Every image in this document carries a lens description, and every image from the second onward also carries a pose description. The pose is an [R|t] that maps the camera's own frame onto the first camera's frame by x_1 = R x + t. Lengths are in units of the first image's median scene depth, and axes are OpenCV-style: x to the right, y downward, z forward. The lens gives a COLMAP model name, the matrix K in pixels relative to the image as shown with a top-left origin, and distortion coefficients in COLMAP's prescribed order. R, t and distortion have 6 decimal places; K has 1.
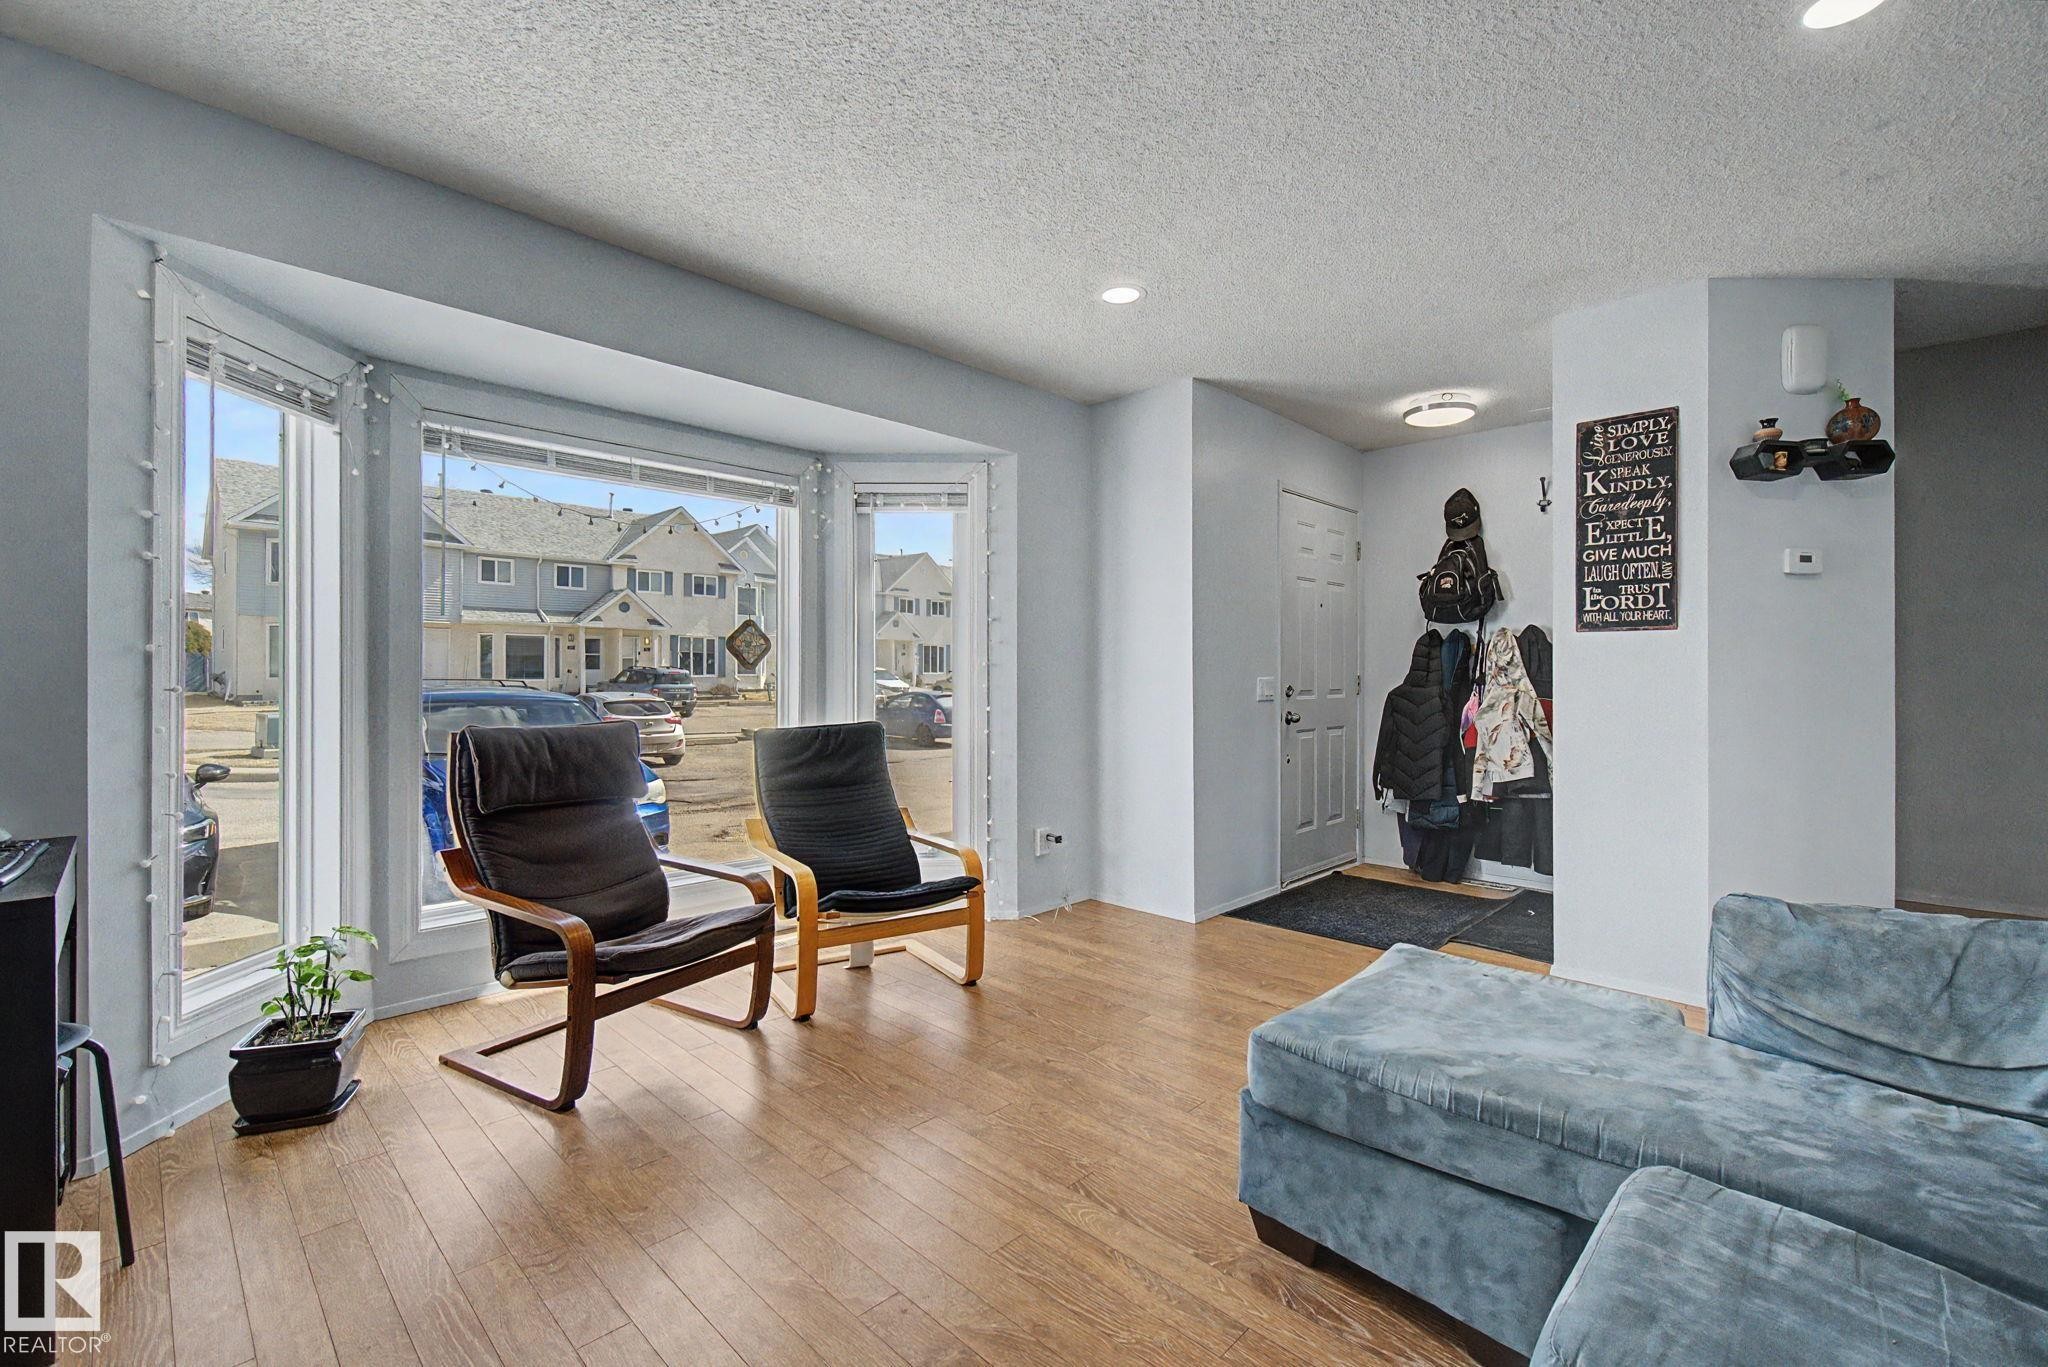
lens RADIAL K [[884.4, 0, 1017.6], [0, 884.4, 676.7], [0, 0, 1]] dist [-0.002643, 0.000534]
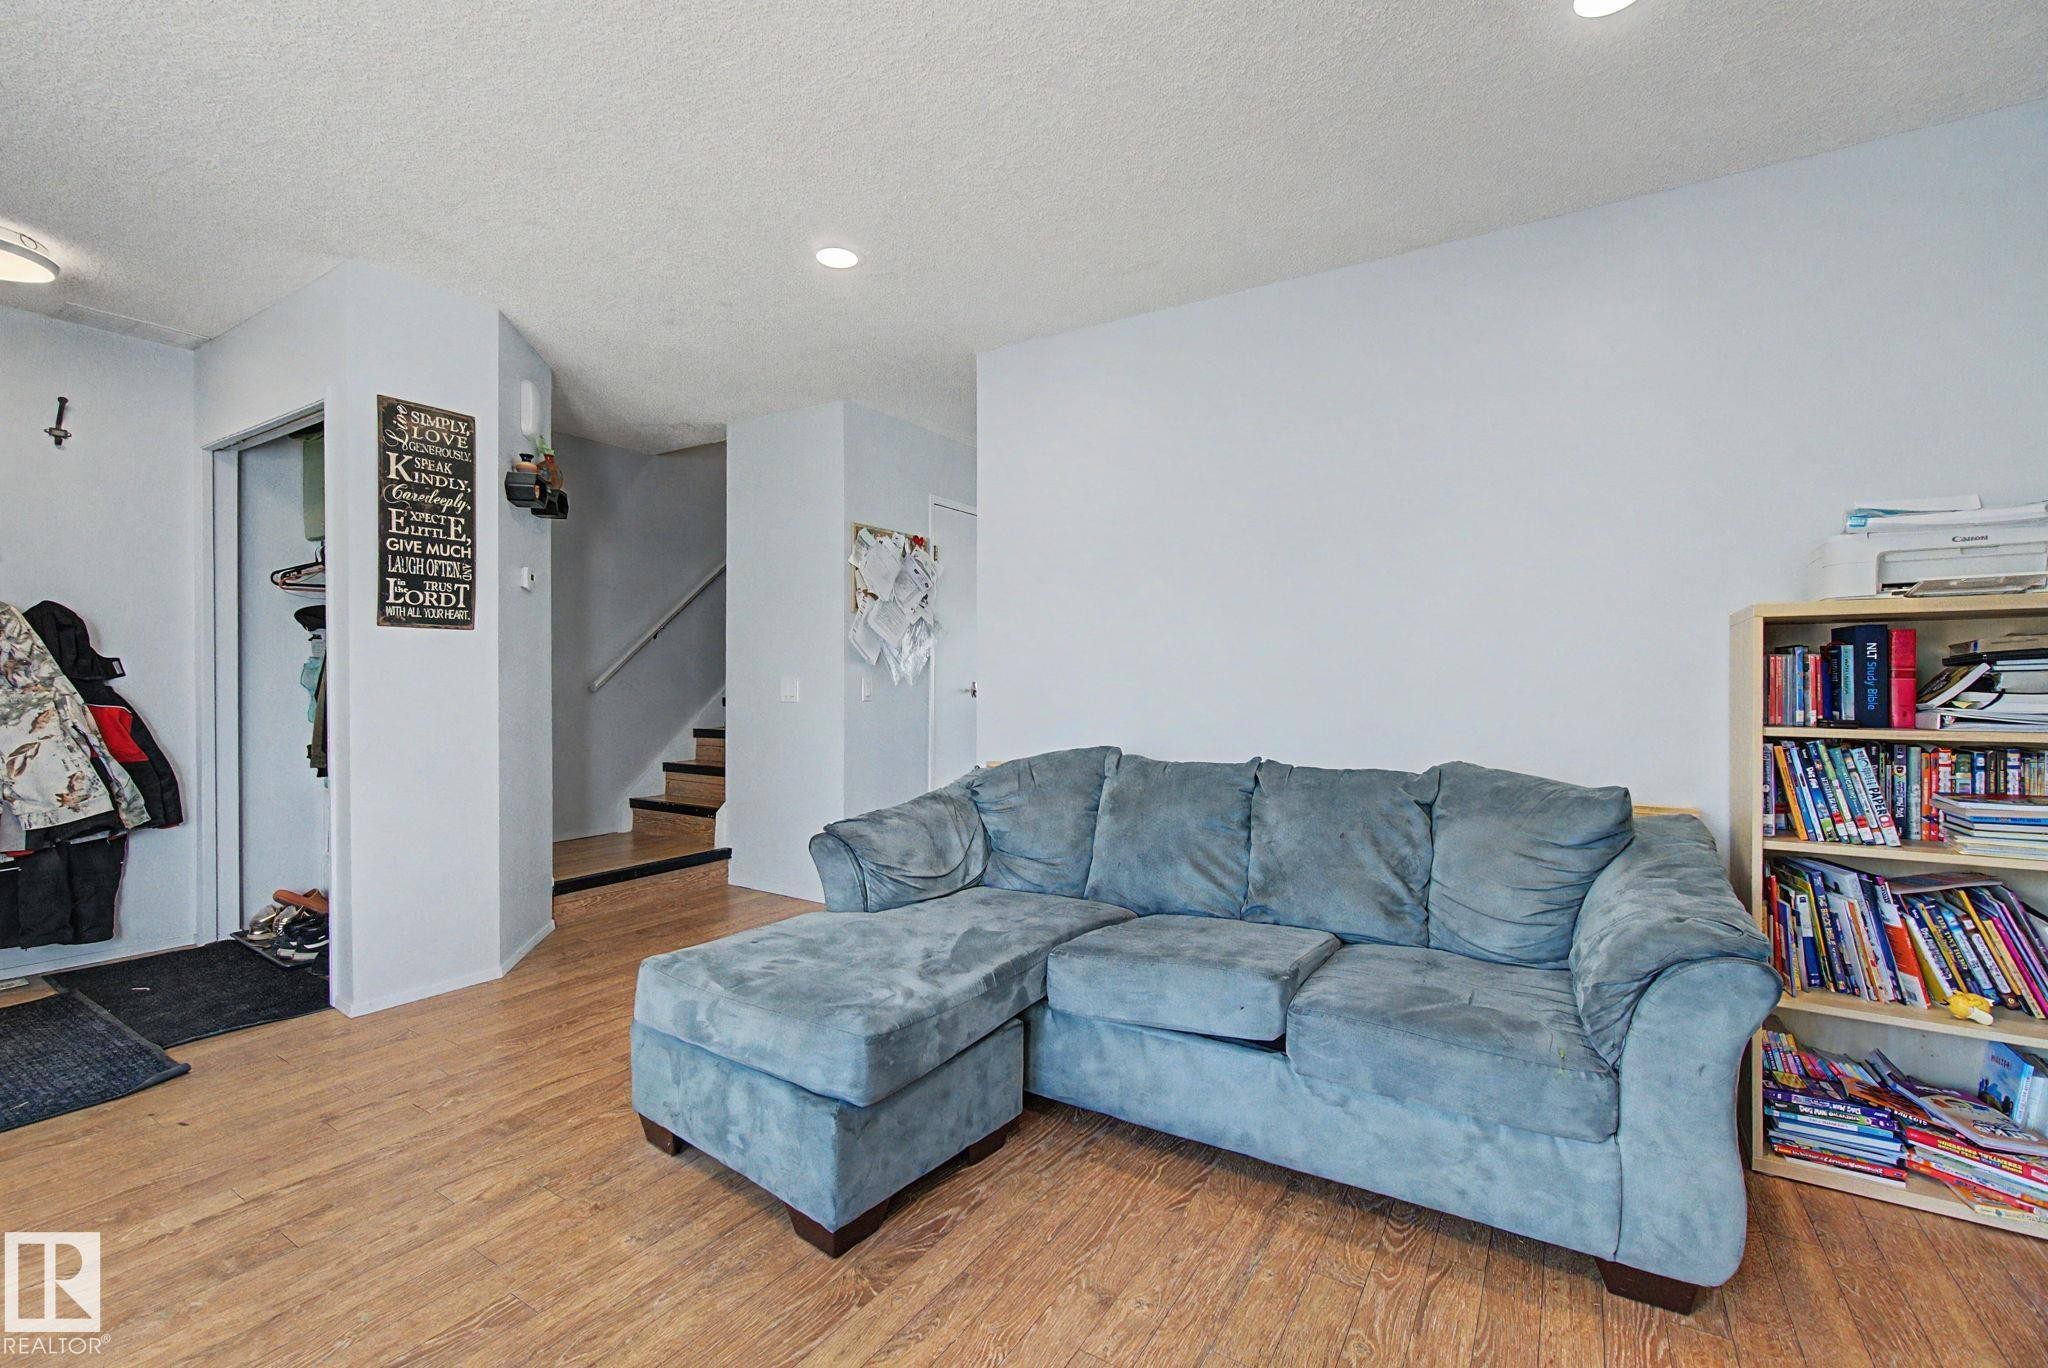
lens RADIAL K [[884.4, 0, 1020.9], [0, 884.4, 681.3], [0, 0, 1]] dist [-0.002643, 0.000534]
pose [[-0.203326, -0.007877, 0.979079, -0.399057], [-0.002352, 0.999969, 0.007557, -0.002123], [-0.979108, -0.000767, -0.203339, 0.560354]]
